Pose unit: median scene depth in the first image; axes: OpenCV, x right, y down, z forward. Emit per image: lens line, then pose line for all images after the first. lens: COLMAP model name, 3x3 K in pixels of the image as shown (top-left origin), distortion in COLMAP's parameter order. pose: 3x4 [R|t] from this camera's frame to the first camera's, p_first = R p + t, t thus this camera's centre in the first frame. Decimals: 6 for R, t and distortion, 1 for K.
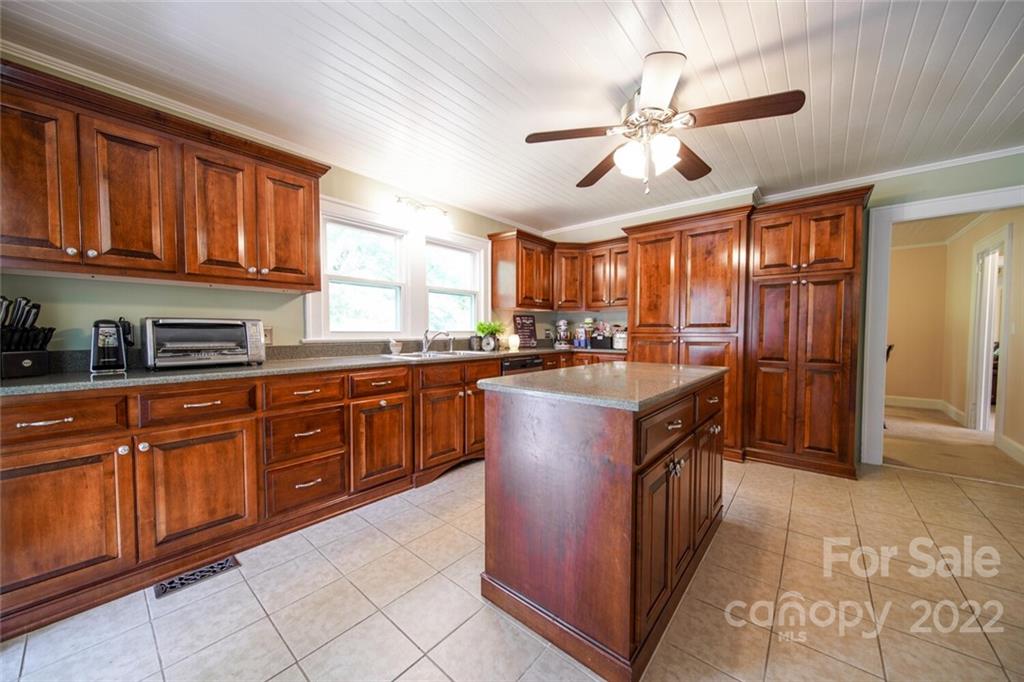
lens RADIAL K [[362.7, 0, 506.3], [0, 362.7, 343.4], [0, 0, 1]] dist [-0.001734, -0.000787]
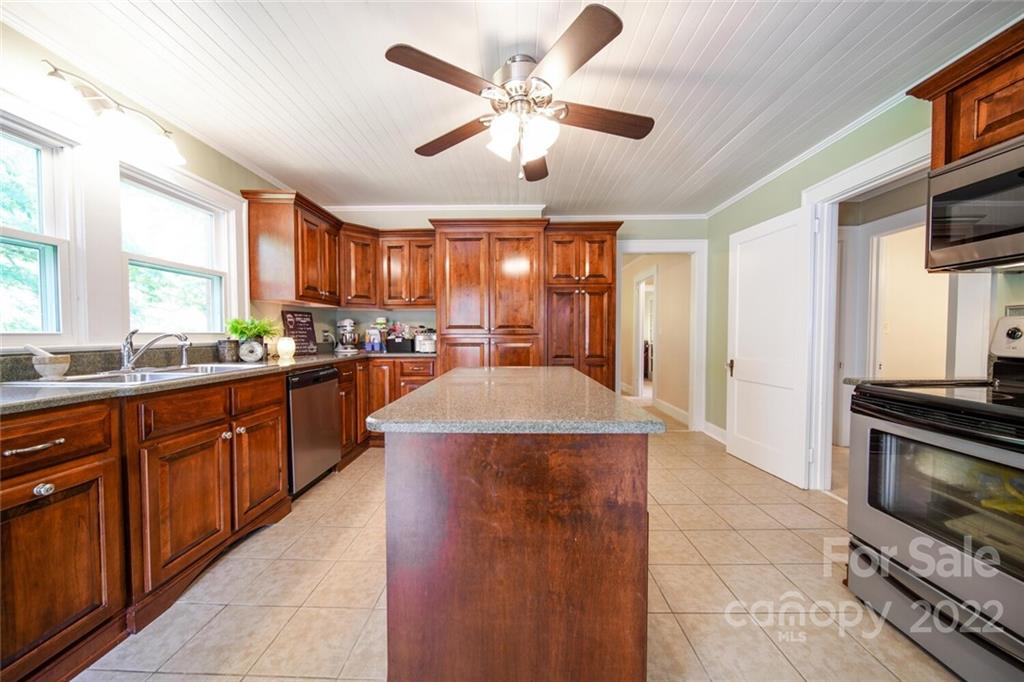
lens RADIAL K [[362.7, 0, 509.3], [0, 362.7, 343.4], [0, 0, 1]] dist [-0.001734, -0.000787]
pose [[0.768446, -0.019717, 0.639611, -0.128520], [0.023241, 0.999726, 0.002895, -0.005309], [-0.639493, 0.012641, 0.768693, 0.200821]]
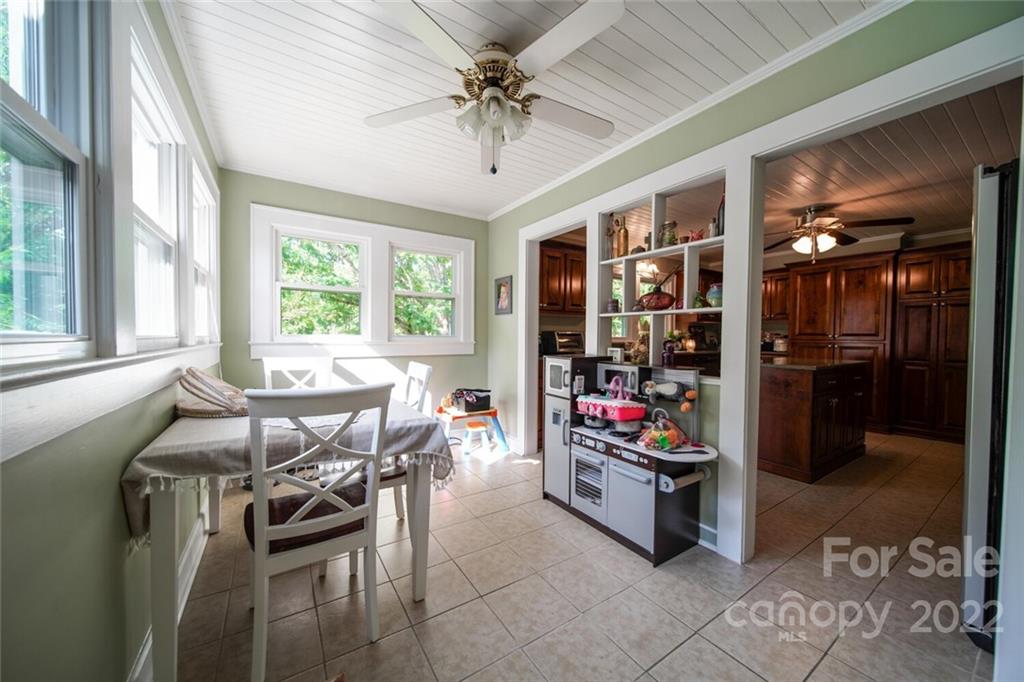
lens RADIAL K [[362.7, 0, 506.3], [0, 362.7, 342.8], [0, 0, 1]] dist [-0.001734, -0.000787]
pose [[0.958661, 0.012338, -0.284285, -0.340034], [-0.016328, 0.999799, -0.011669, 0.018831], [0.284083, 0.015828, 0.958669, -0.701838]]
